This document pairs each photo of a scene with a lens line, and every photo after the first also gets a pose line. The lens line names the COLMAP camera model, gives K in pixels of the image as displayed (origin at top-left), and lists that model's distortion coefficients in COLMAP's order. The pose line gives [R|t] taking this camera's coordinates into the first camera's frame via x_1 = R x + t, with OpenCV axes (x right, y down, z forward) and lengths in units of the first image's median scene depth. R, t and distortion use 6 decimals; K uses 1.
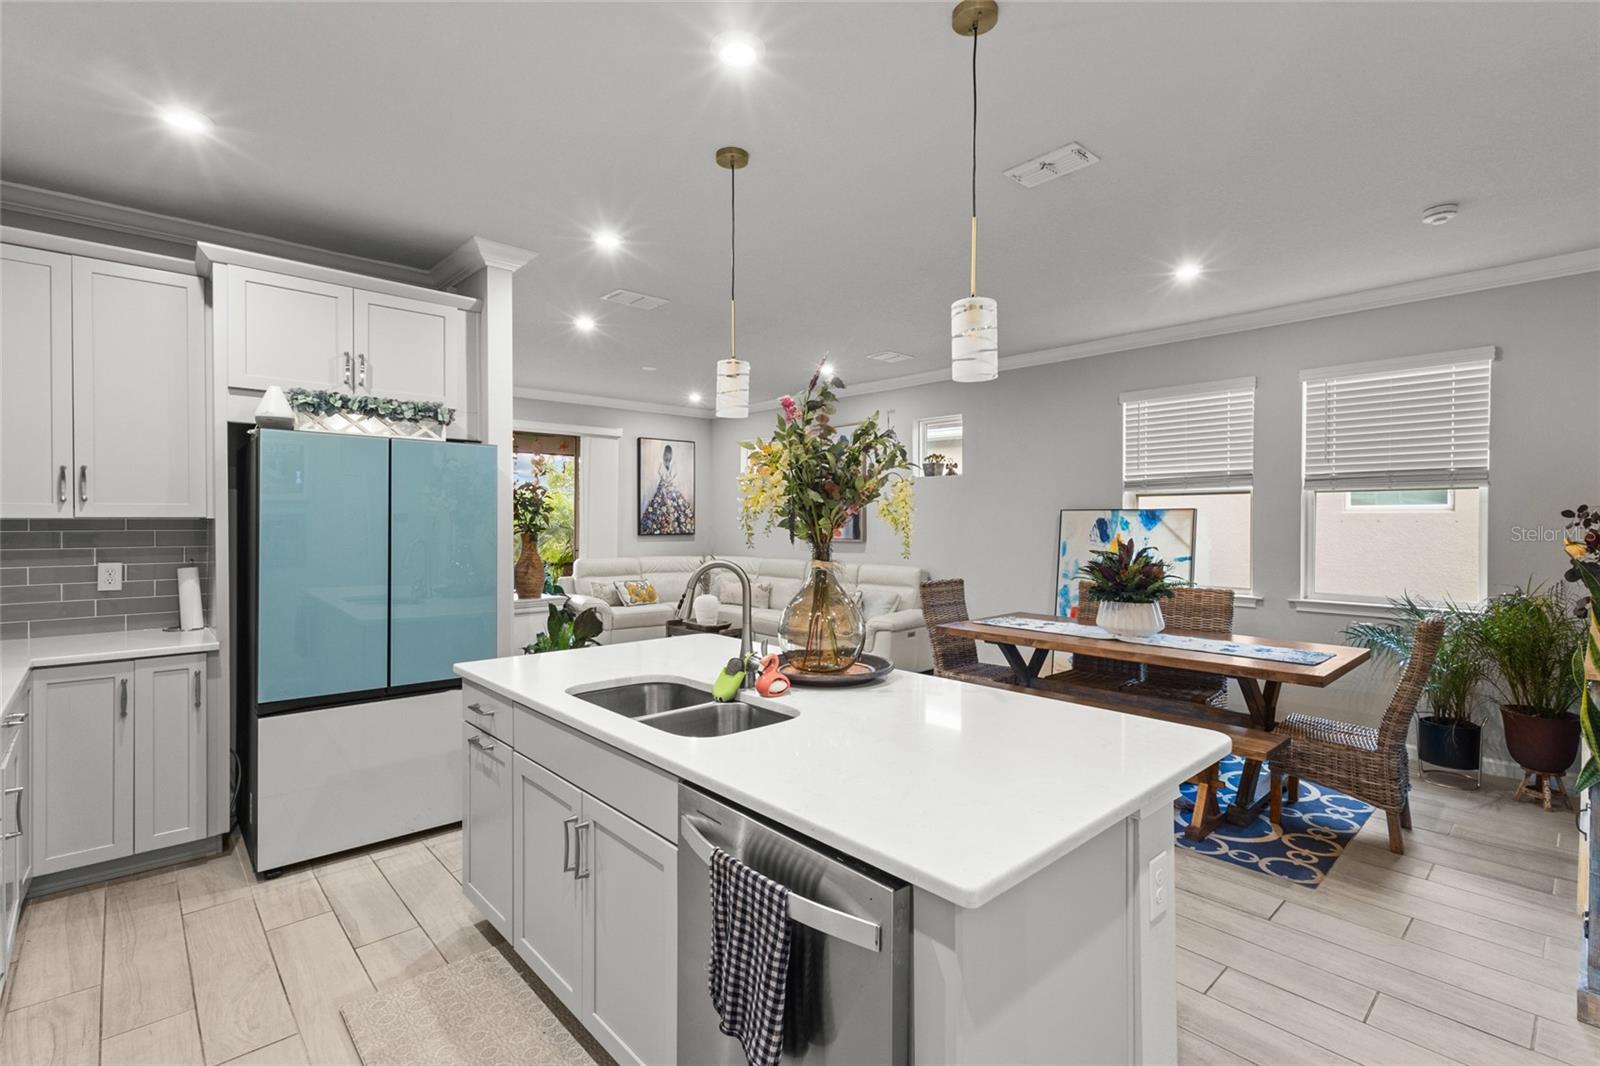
lens RADIAL K [[743.4, 0, 791.7], [0, 743.4, 527.4], [0, 0, 1]] dist [0.004263, 0.001121]
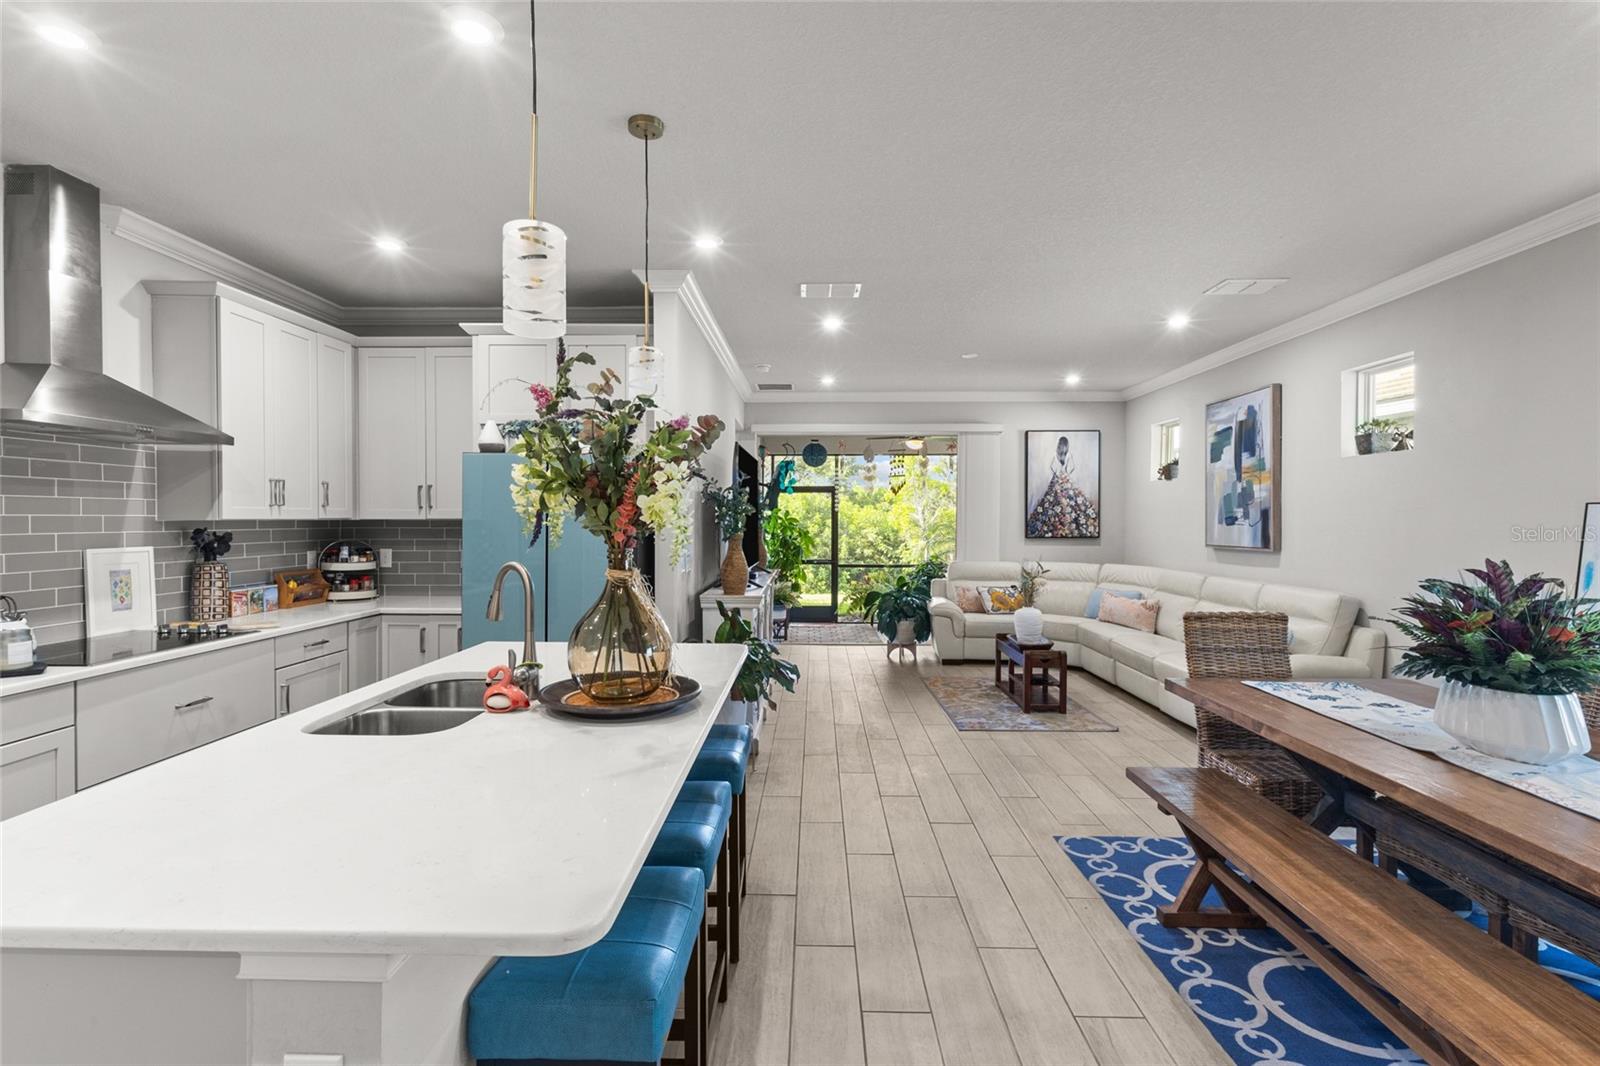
lens RADIAL K [[743.4, 0, 799.3], [0, 743.4, 527.0], [0, 0, 1]] dist [0.004263, 0.001121]
pose [[0.727785, 0.006498, -0.685774, 0.515301], [-0.008149, 0.999966, 0.000827, -0.003011], [0.685757, 0.004986, 0.727814, 0.337406]]
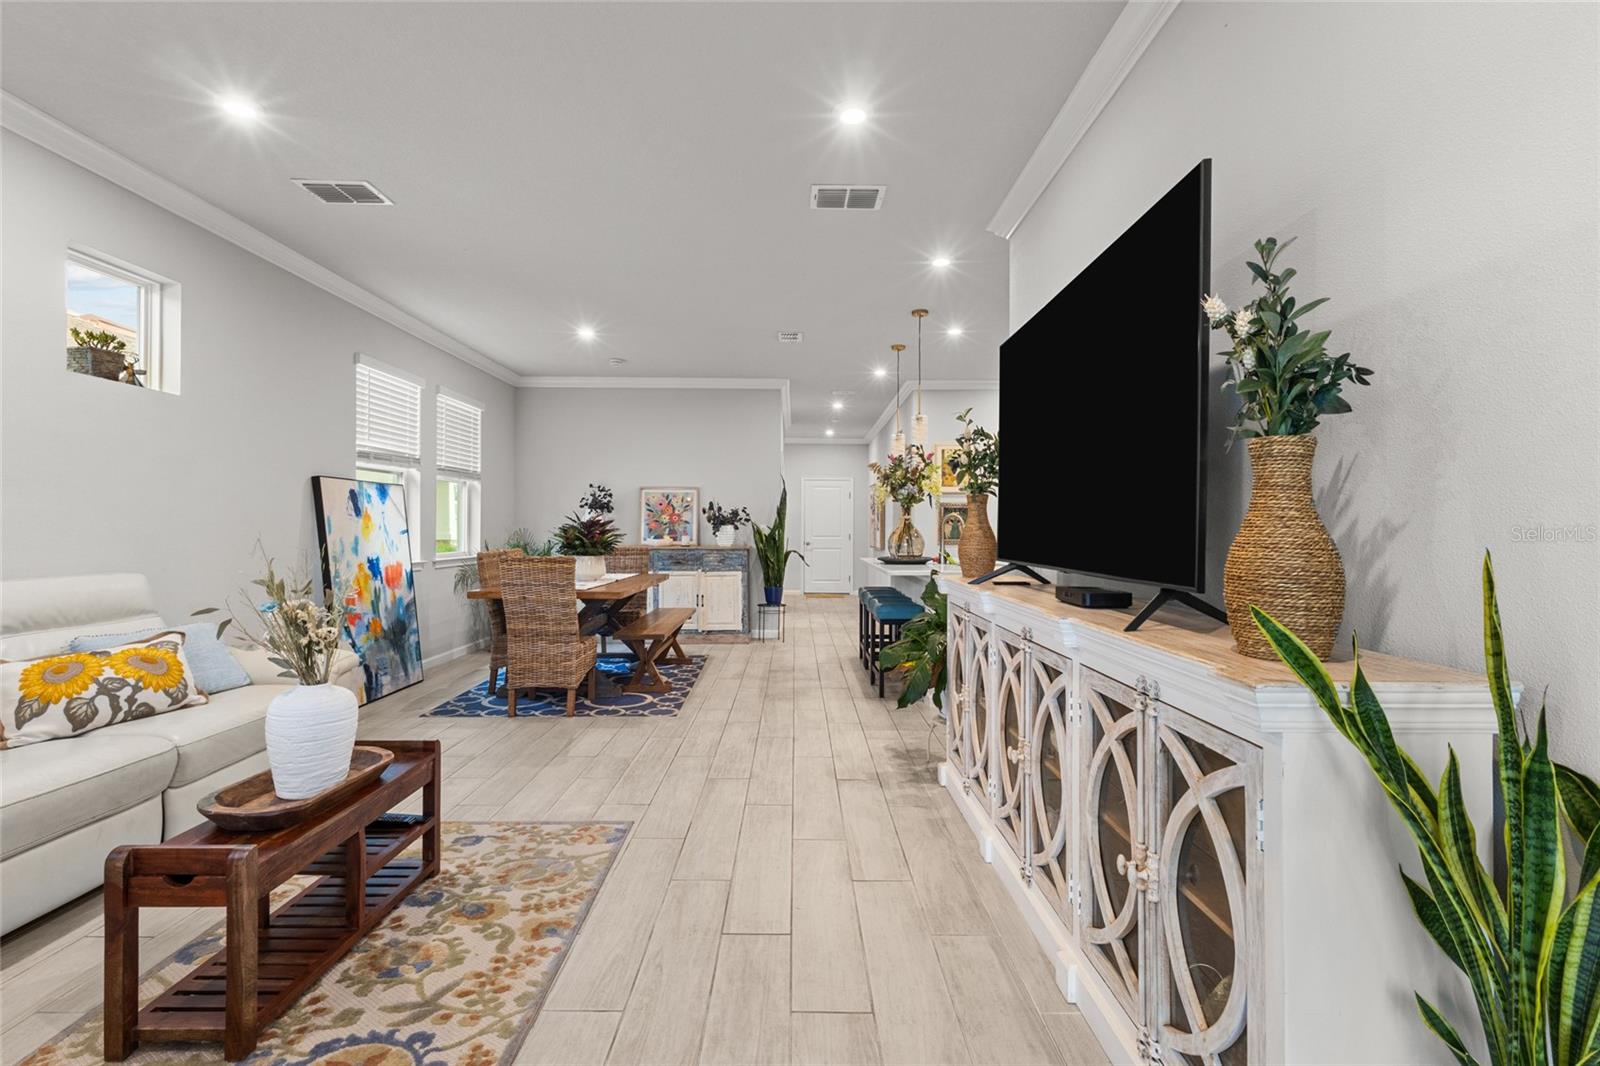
lens RADIAL K [[743.4, 0, 793.8], [0, 743.4, 522.4], [0, 0, 1]] dist [0.004263, 0.001121]
pose [[-0.739052, 0.003825, 0.673638, -0.850486], [0.005635, 0.999984, 0.000505, 0.045013], [-0.673625, 0.004169, -0.739062, 1.981300]]
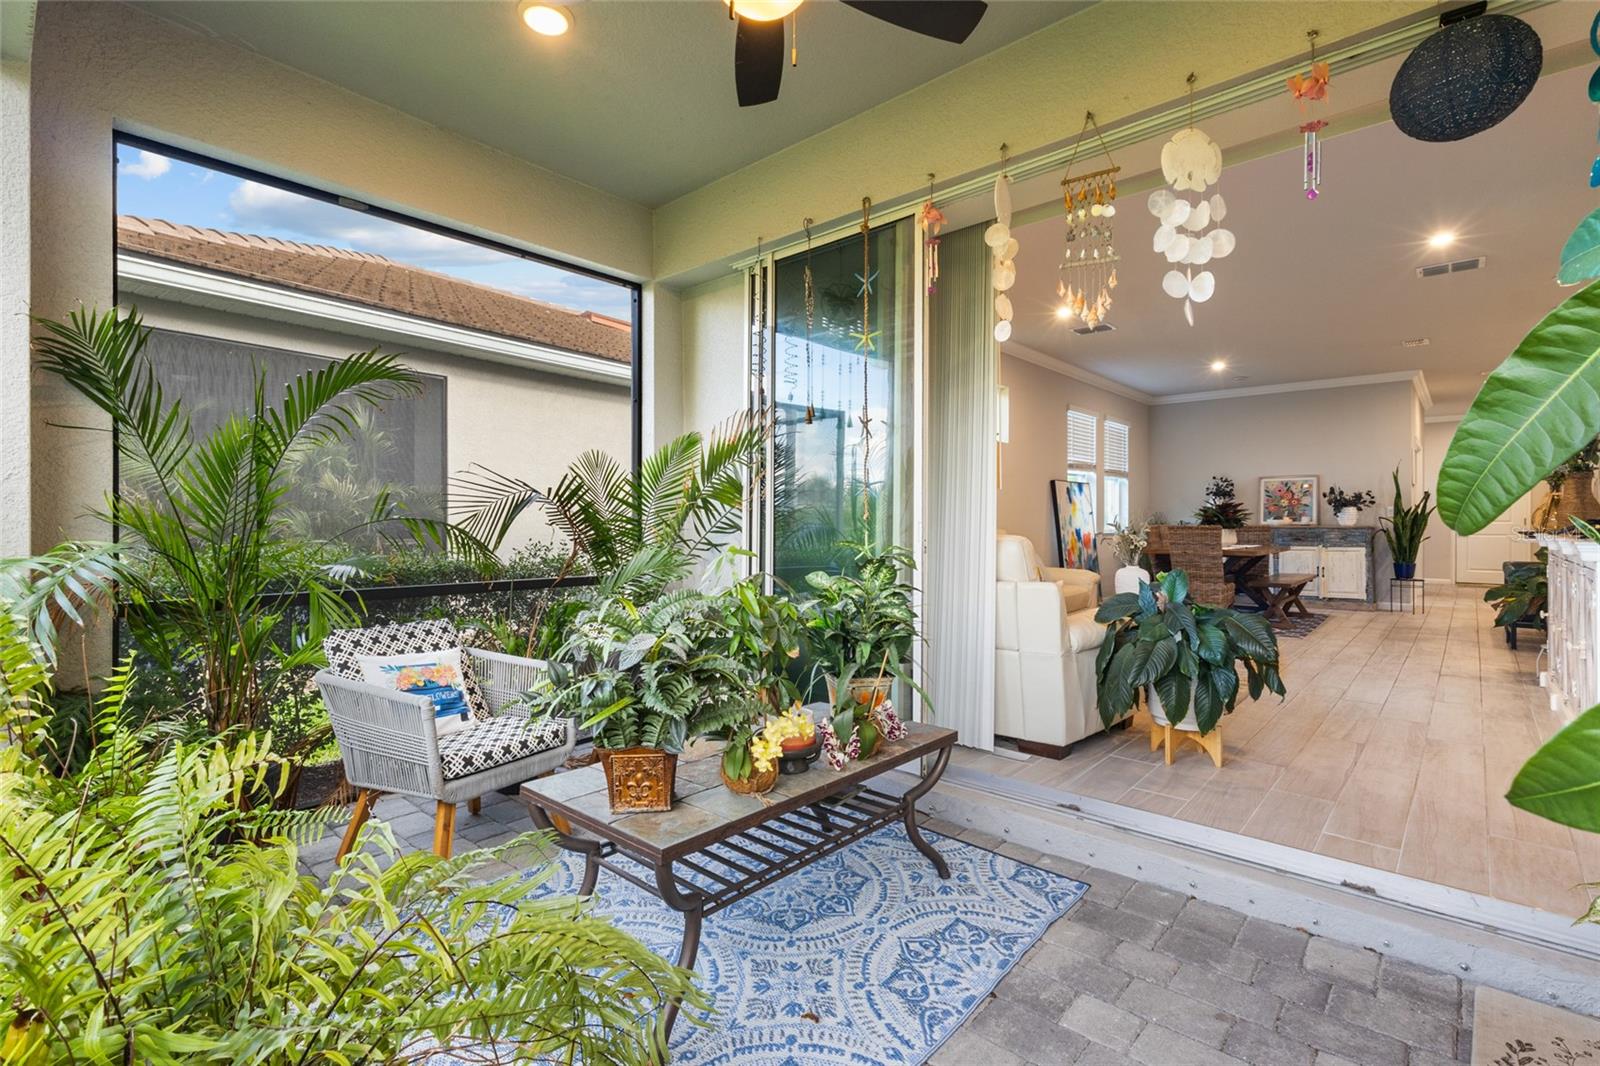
lens RADIAL K [[743.4, 0, 797.6], [0, 743.4, 528.5], [0, 0, 1]] dist [0.004263, 0.001121]
pose [[-0.100015, -0.005938, 0.994968, -1.498917], [0.015036, 0.999859, 0.007478, 0.076758], [-0.994872, 0.015708, -0.099911, 2.556308]]
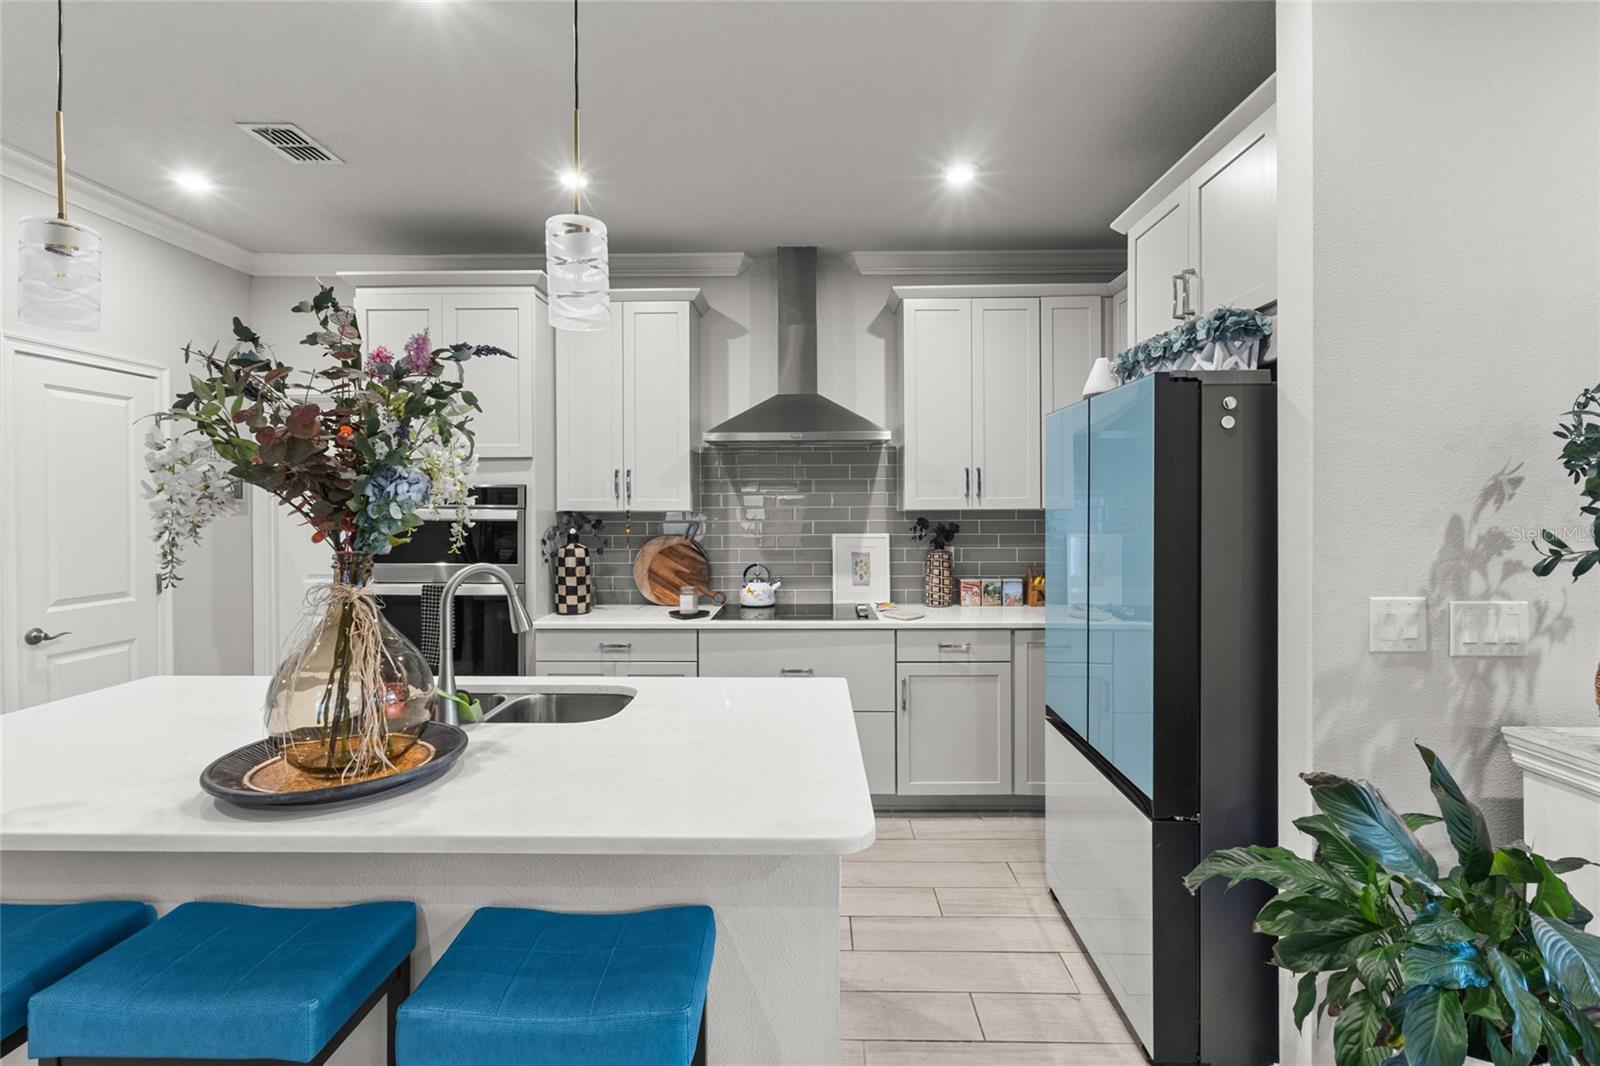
lens RADIAL K [[743.4, 0, 803.5], [0, 743.4, 508.2], [0, 0, 1]] dist [0.004263, 0.001121]
pose [[-0.684649, -0.001489, -0.728872, 0.151711], [-0.006191, 0.999974, 0.003772, -0.010960], [0.728847, 0.007095, -0.684640, 1.114011]]
